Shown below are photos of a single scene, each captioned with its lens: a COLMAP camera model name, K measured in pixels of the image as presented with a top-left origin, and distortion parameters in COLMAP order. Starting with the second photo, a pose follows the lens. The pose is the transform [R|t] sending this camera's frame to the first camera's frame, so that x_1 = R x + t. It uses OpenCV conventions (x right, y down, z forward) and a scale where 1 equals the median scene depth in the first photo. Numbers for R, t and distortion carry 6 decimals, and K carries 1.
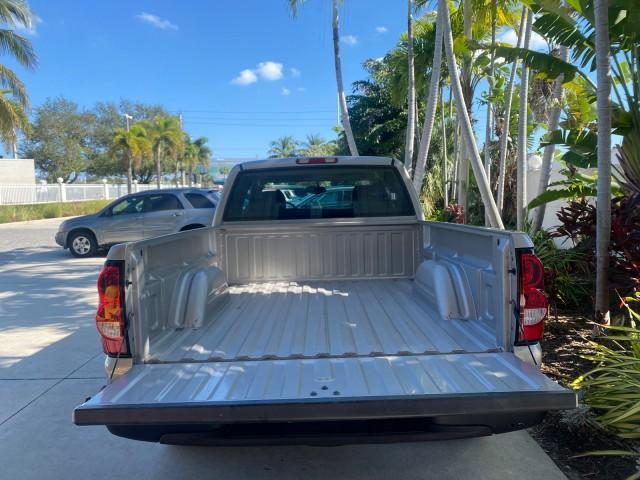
lens RADIAL K [[490.2, 0, 322.6], [0, 490.2, 237.1], [0, 0, 1]] dist [0.024124, -0.027924]
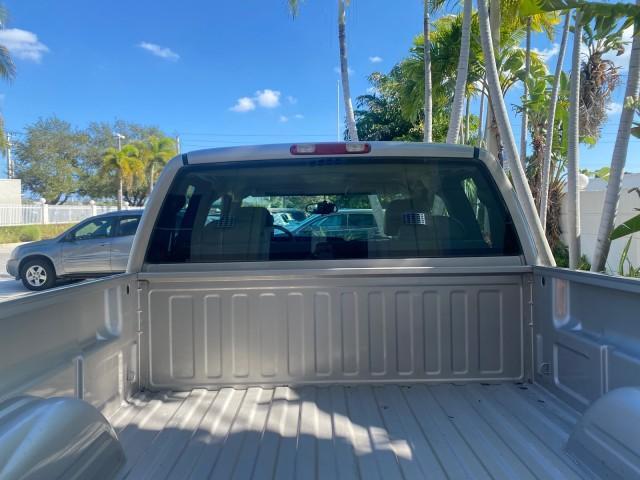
lens RADIAL K [[490.2, 0, 320.2], [0, 490.2, 237.5], [0, 0, 1]] dist [0.024124, -0.027924]
pose [[0.999953, 0.009707, -0.000423, -0.006160], [-0.009716, 0.998754, -0.048948, -0.010128], [-0.000053, 0.048949, 0.998801, 0.137552]]
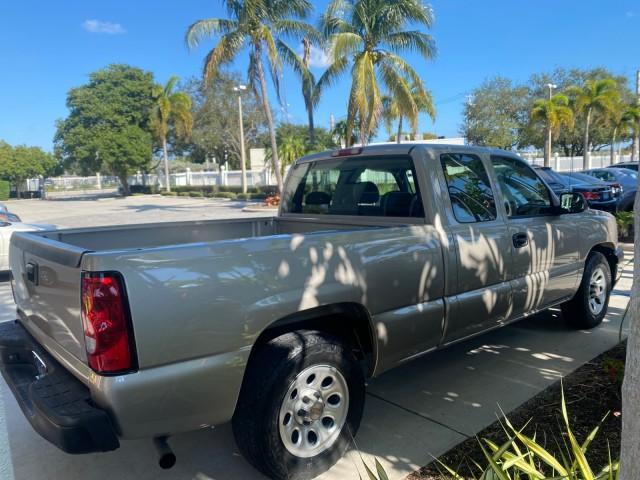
lens RADIAL K [[490.2, 0, 315.0], [0, 490.2, 225.8], [0, 0, 1]] dist [0.024124, -0.027924]
pose [[0.635495, 0.076699, -0.768286, 0.188838], [-0.048933, 0.997054, 0.059062, -0.024461], [0.770553, 0.000061, 0.637376, 0.108253]]
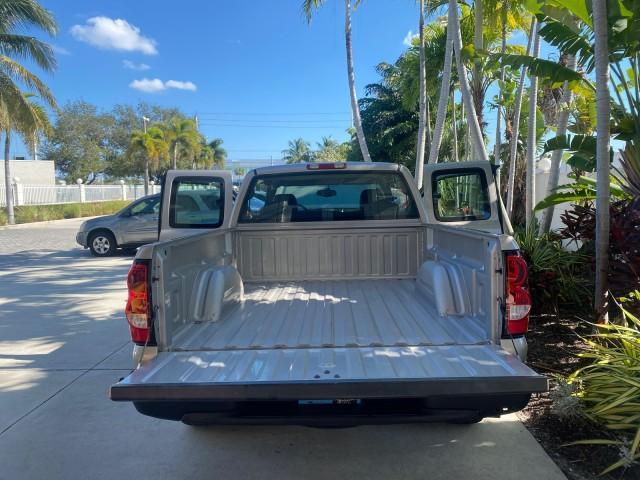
lens RADIAL K [[490.2, 0, 322.3], [0, 490.2, 233.3], [0, 0, 1]] dist [0.024124, -0.027924]
pose [[0.999584, 0.004404, -0.028495, 0.002837], [-0.004663, 0.999948, -0.009043, -0.000468], [0.028454, 0.009172, 0.999553, -0.016594]]
